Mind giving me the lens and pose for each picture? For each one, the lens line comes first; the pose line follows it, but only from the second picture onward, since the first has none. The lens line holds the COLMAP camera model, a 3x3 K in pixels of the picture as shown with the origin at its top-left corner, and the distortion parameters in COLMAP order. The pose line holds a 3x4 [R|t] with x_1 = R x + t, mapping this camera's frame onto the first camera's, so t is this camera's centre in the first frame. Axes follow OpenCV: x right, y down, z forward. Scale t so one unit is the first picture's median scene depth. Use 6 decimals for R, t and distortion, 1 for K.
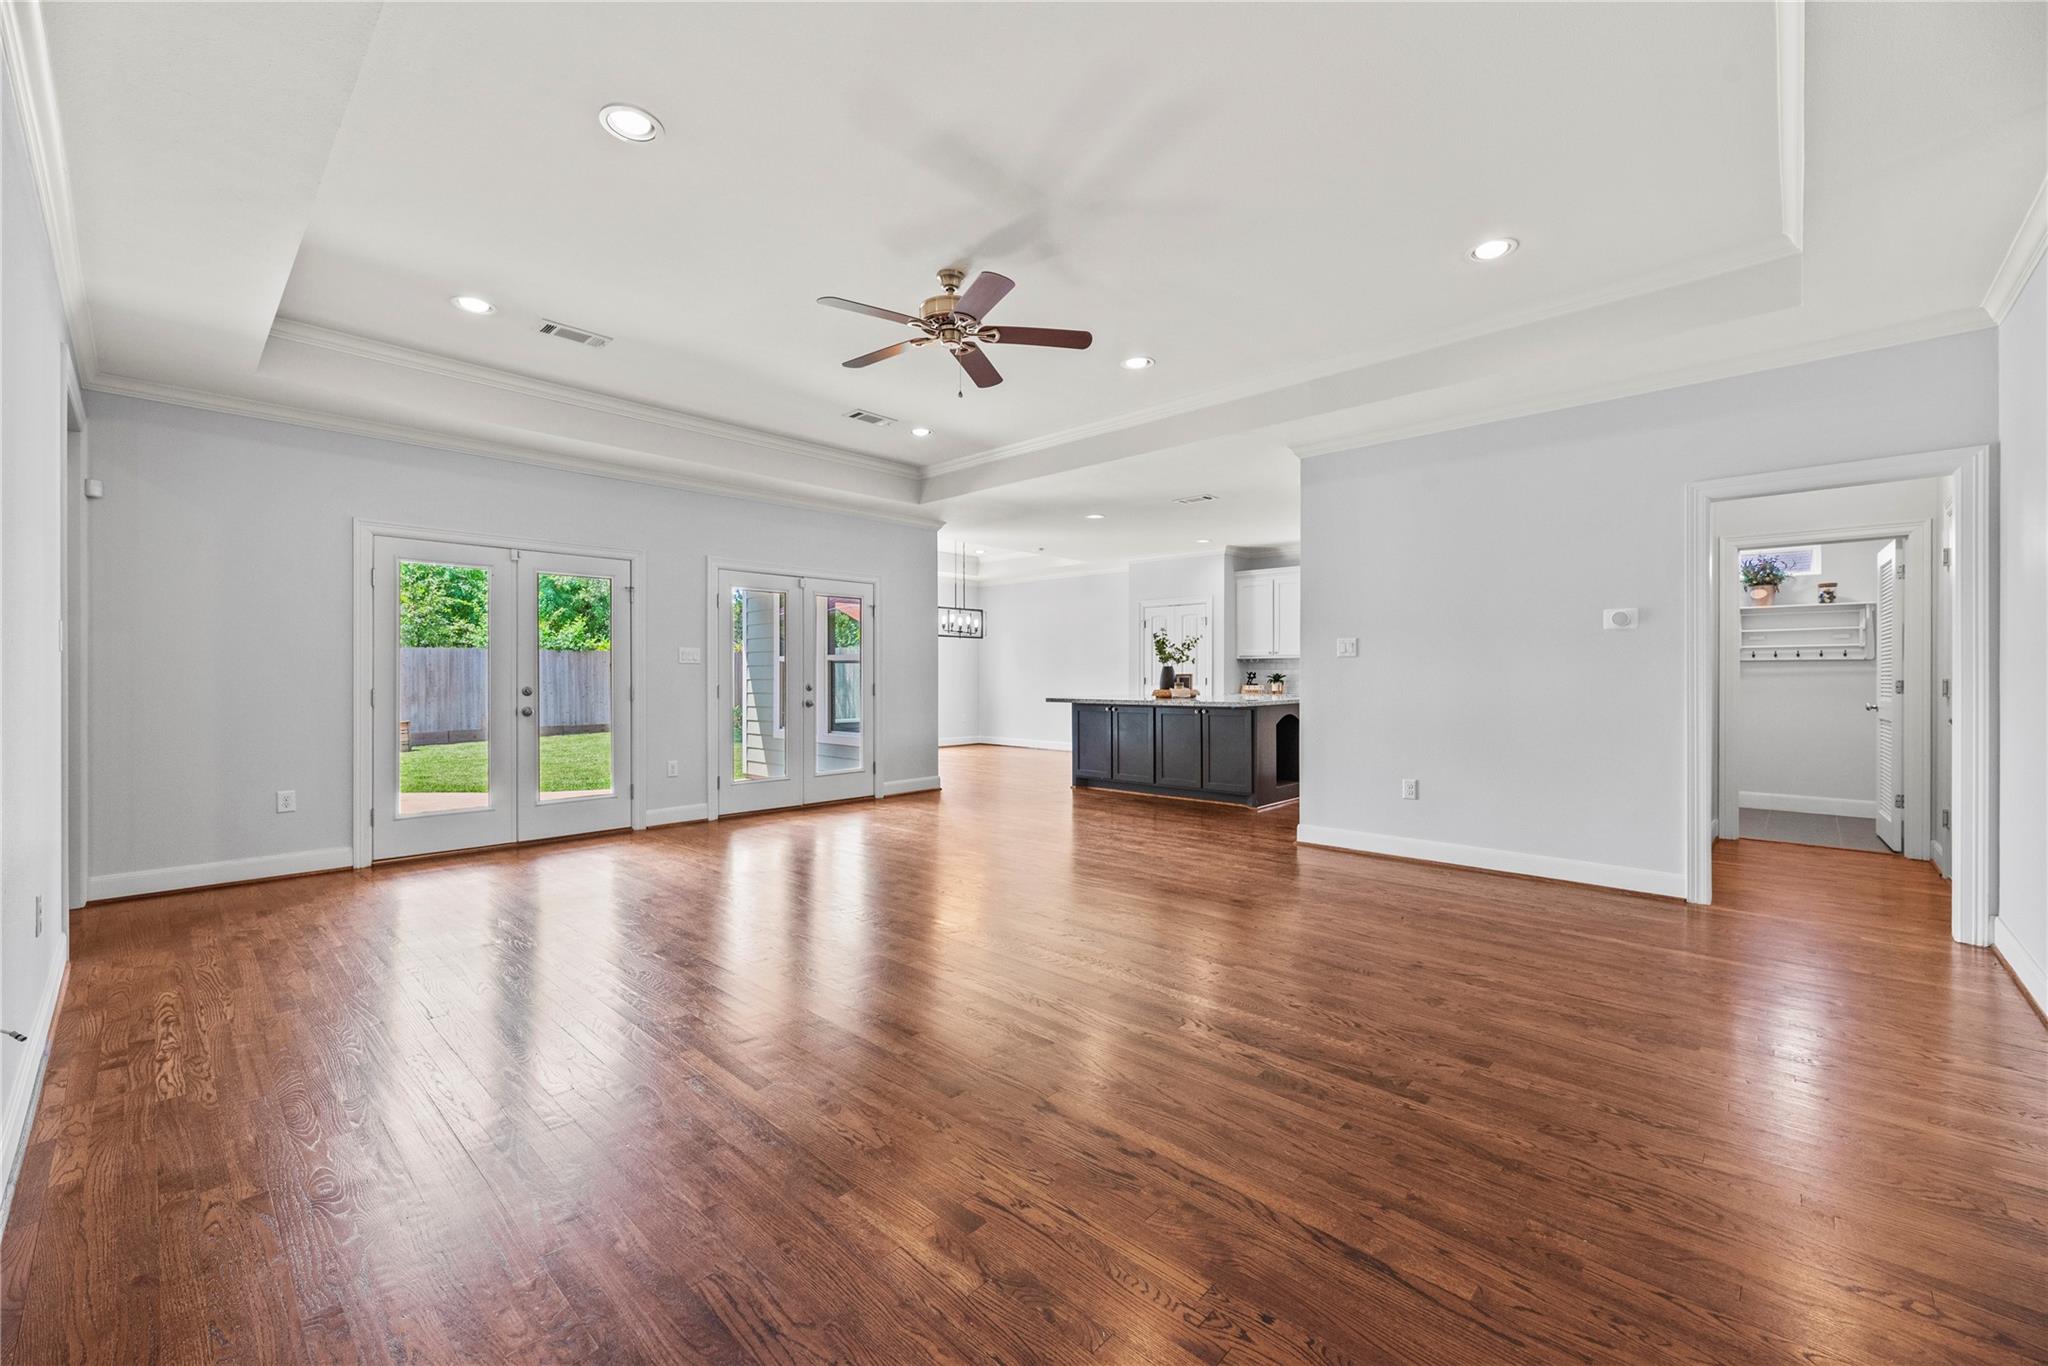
lens RADIAL K [[820.4, 0, 1026.7], [0, 820.4, 698.3], [0, 0, 1]] dist [0.002455, -0.000030]
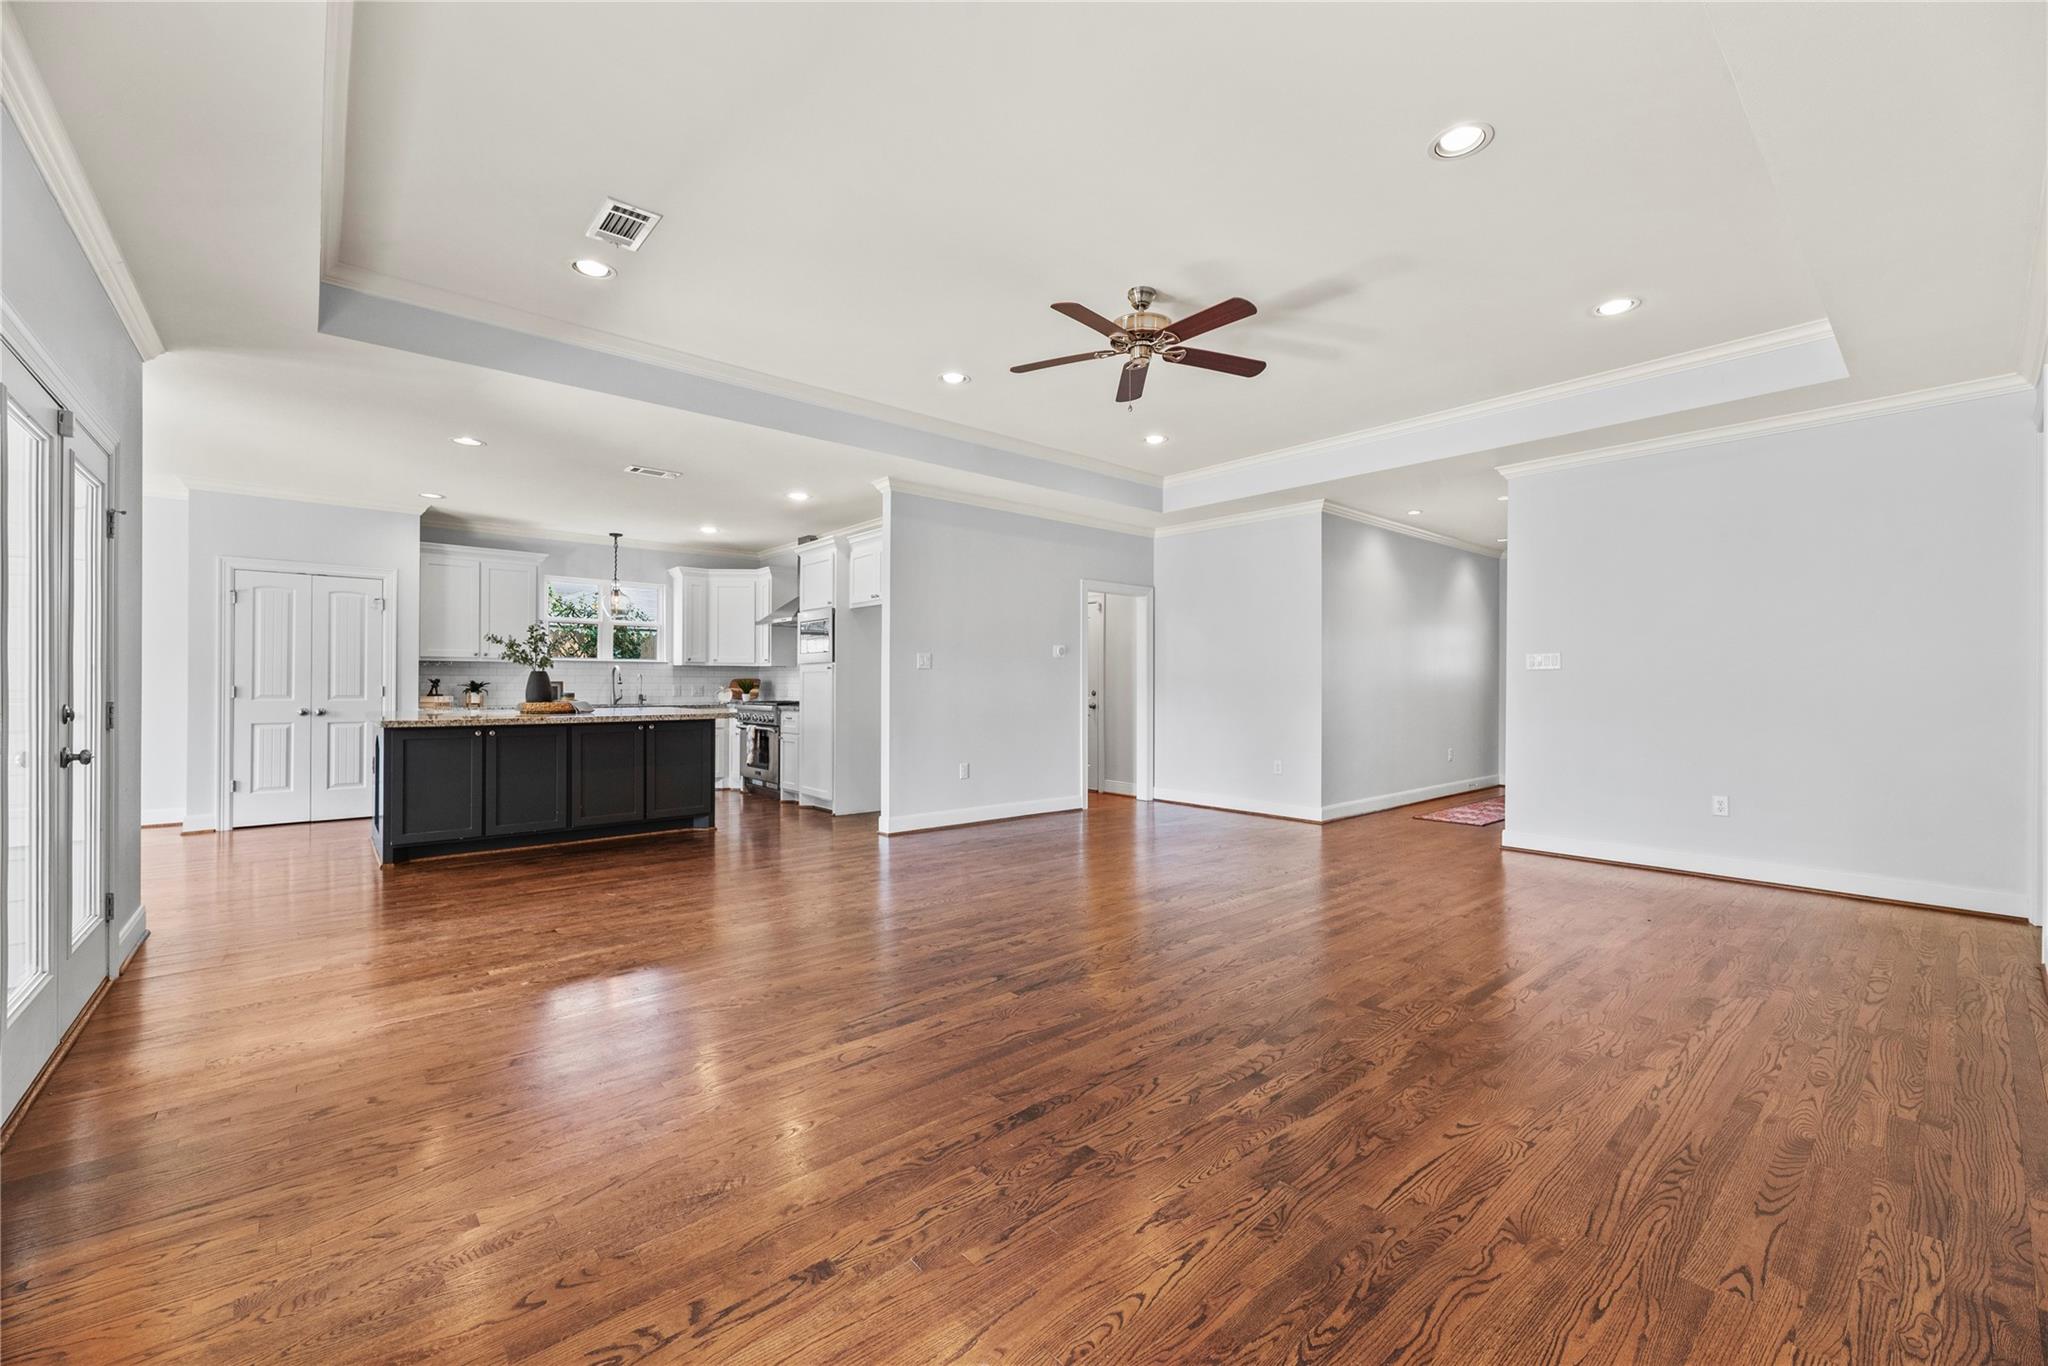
lens RADIAL K [[829.0, 0, 1028.1], [0, 829.0, 681.4], [0, 0, 1]] dist [0.001711, 0.000306]
pose [[0.107318, 0.007605, 0.994196, -0.955627], [0.026203, 0.999602, -0.010474, -0.017141], [-0.993879, 0.027175, 0.107076, 0.872264]]
